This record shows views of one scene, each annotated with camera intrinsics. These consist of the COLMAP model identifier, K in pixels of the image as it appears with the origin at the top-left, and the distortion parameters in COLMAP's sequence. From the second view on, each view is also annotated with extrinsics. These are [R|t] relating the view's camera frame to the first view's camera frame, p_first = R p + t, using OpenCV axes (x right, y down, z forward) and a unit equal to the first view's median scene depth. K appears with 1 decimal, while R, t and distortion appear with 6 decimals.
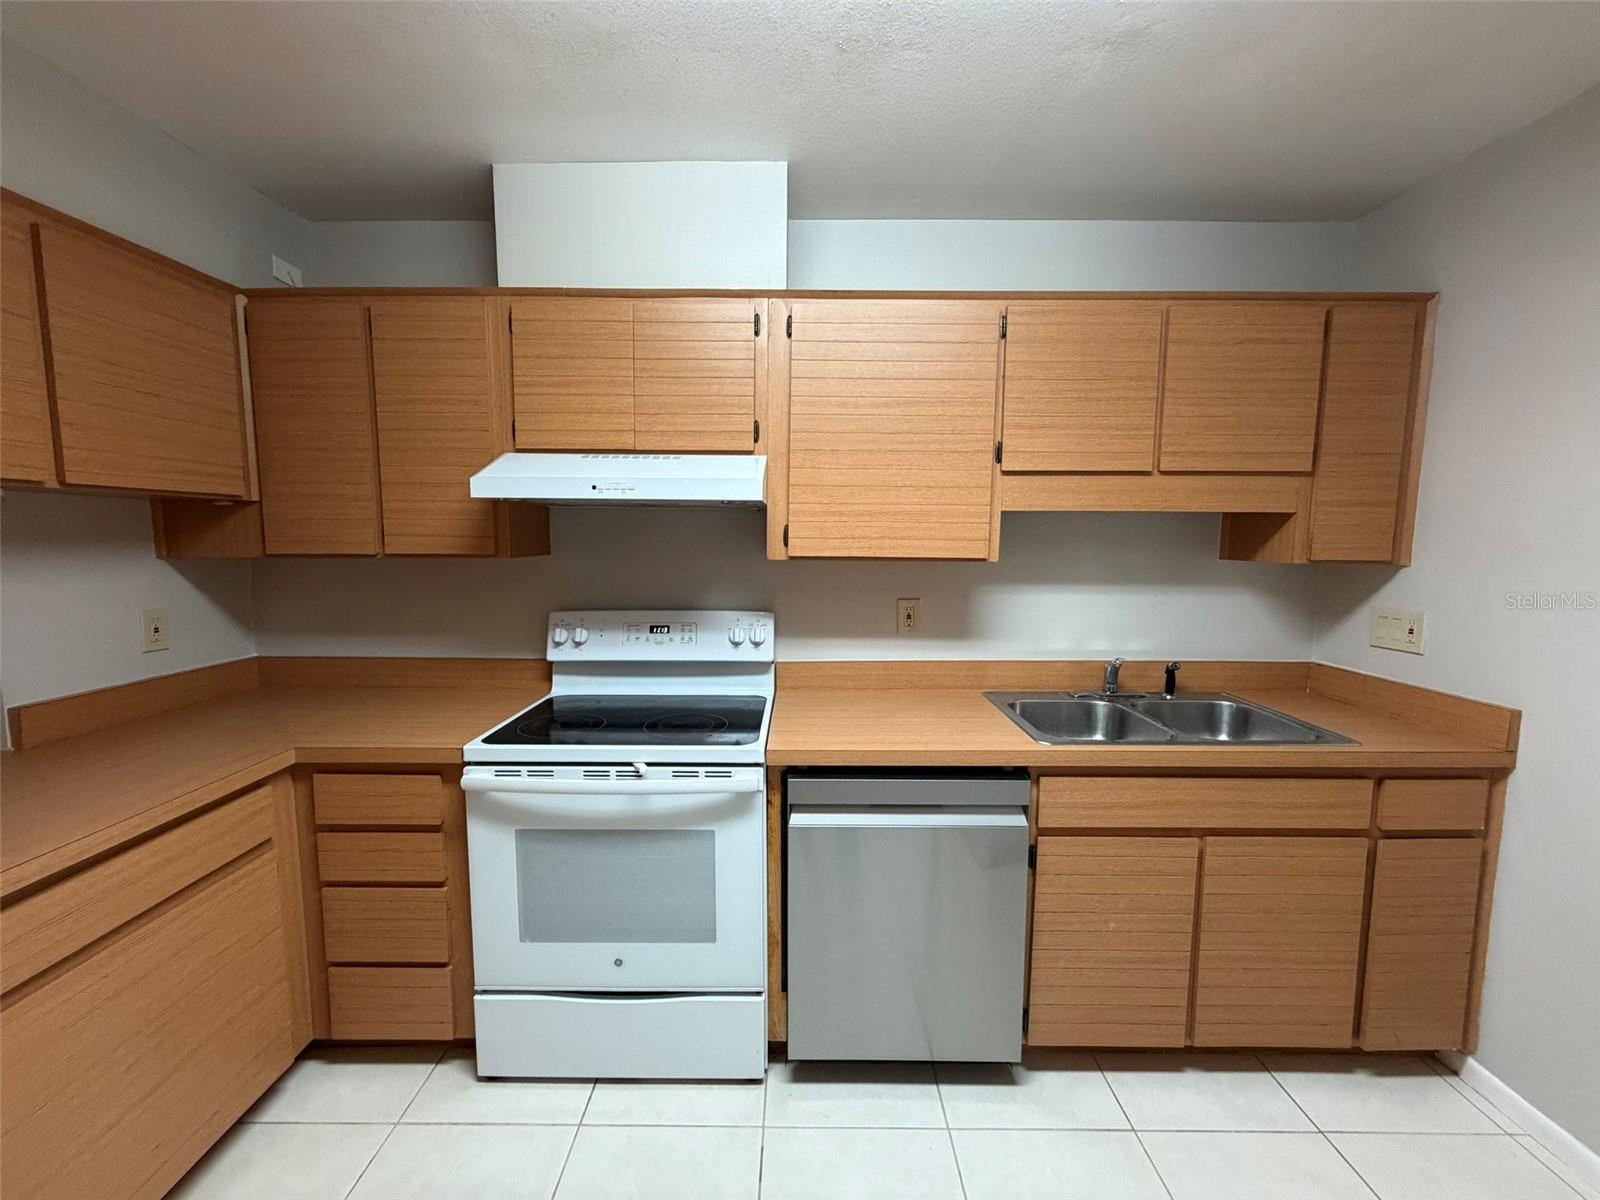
lens RADIAL K [[636.0, 0, 794.2], [0, 636.0, 597.7], [0, 0, 1]] dist [-0.002803, -0.000067]
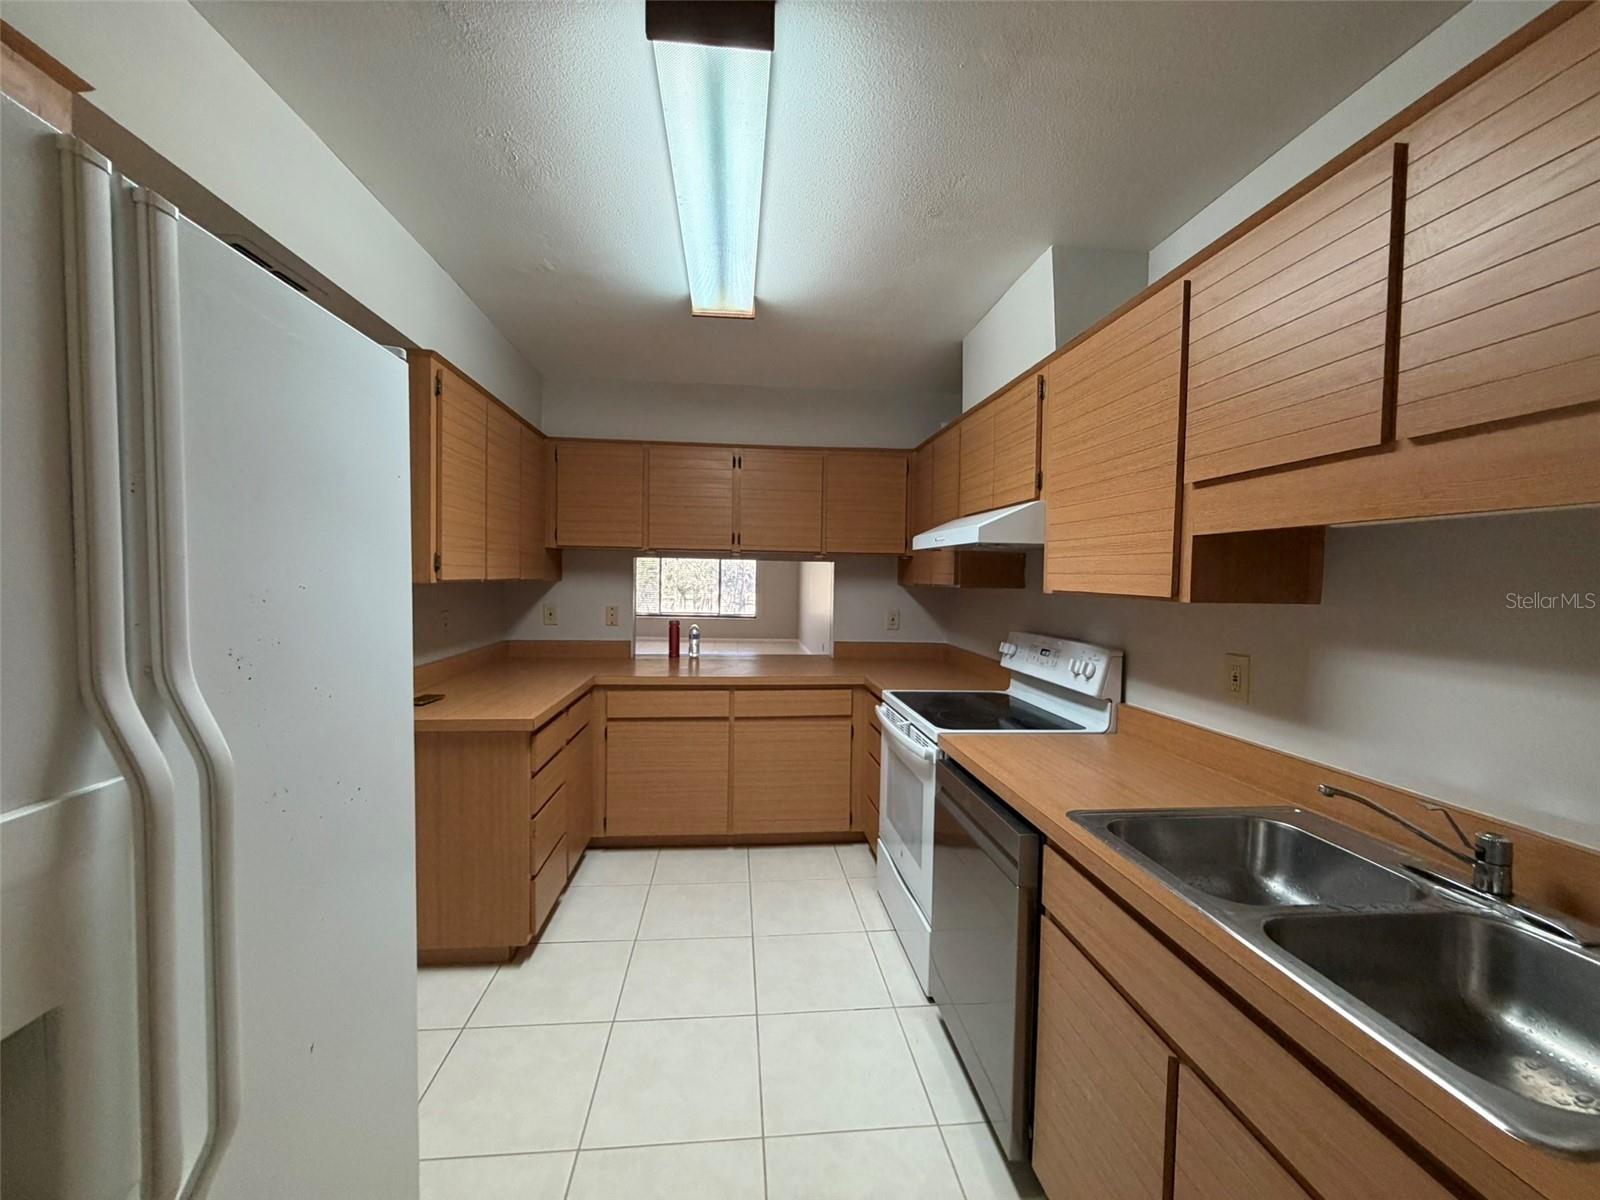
lens RADIAL K [[636.0, 0, 798.8], [0, 636.0, 597.9], [0, 0, 1]] dist [-0.002803, -0.000067]
pose [[0.109297, 0.031642, -0.993505, 1.038332], [-0.109474, 0.993796, 0.019608, -0.027164], [0.987962, 0.106620, 0.112083, 0.466510]]
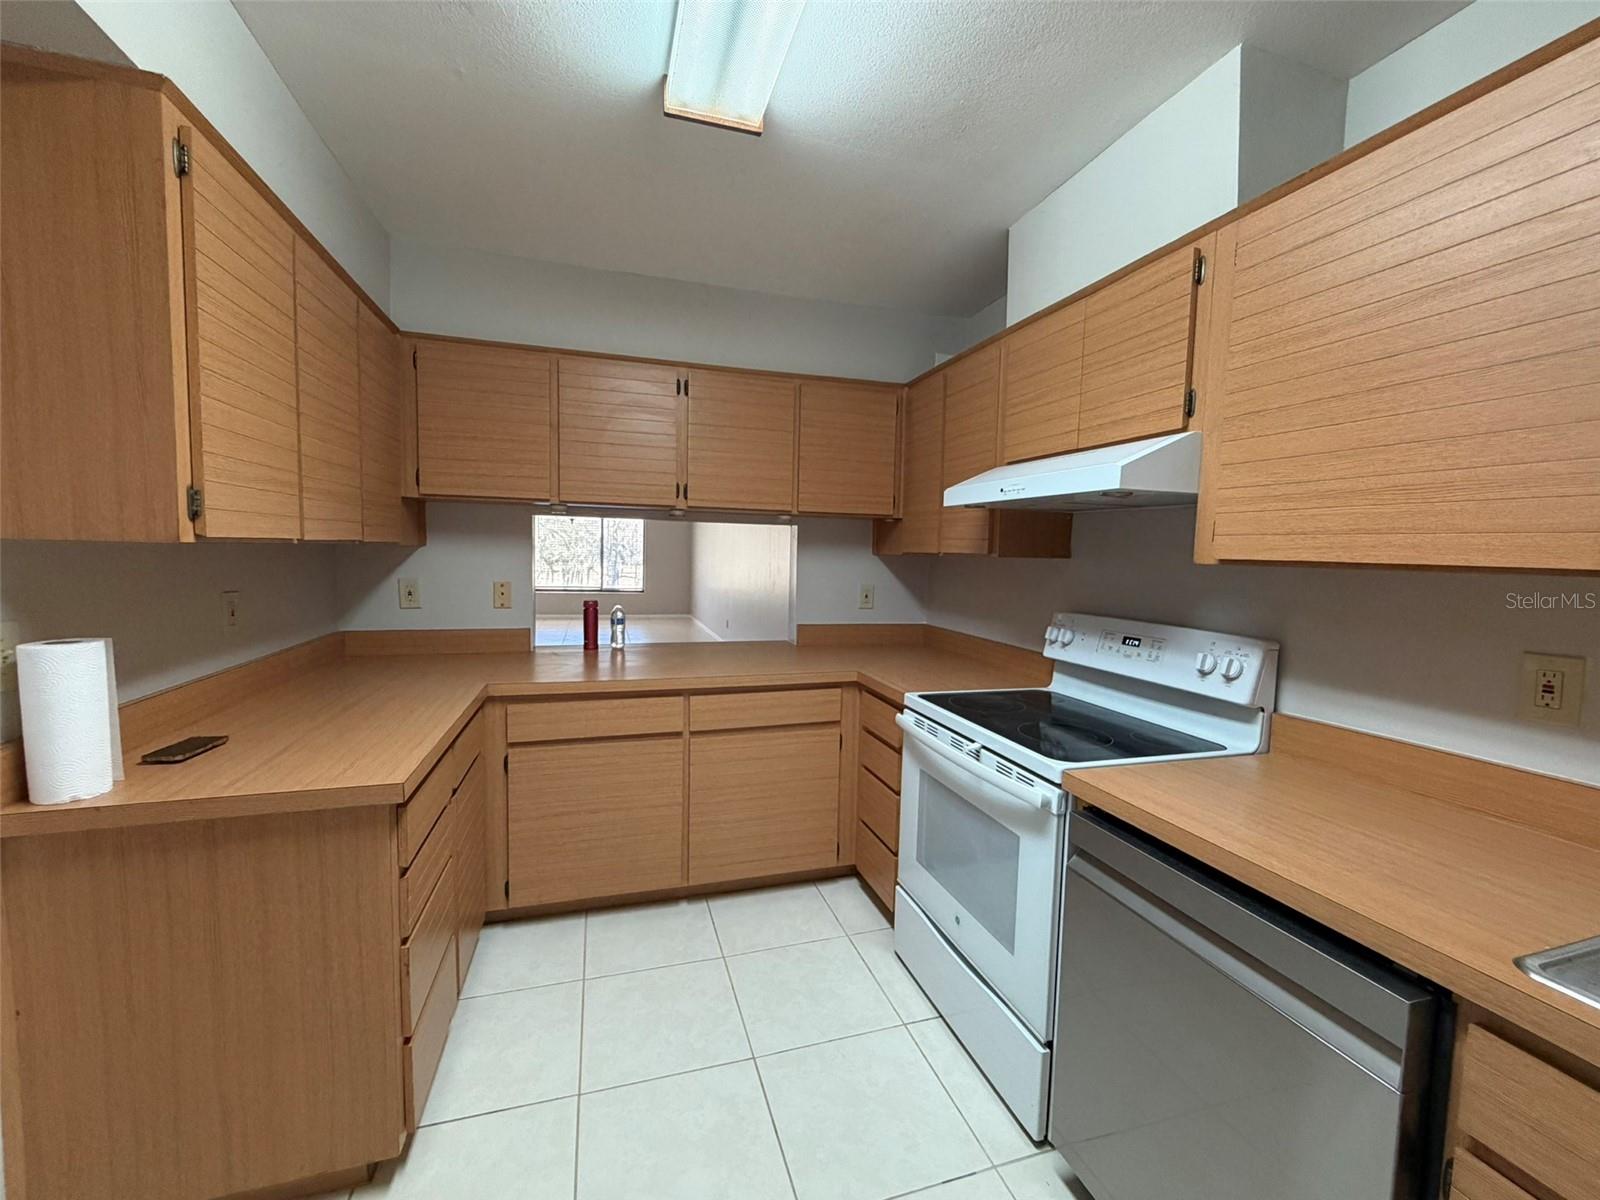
lens RADIAL K [[636.0, 0, 799.2], [0, 636.0, 597.8], [0, 0, 1]] dist [-0.002803, -0.000067]
pose [[0.303043, 0.073654, -0.950126, 0.571823], [-0.111856, 0.992866, 0.041291, 0.004348], [0.946390, 0.093765, 0.309120, 0.308346]]
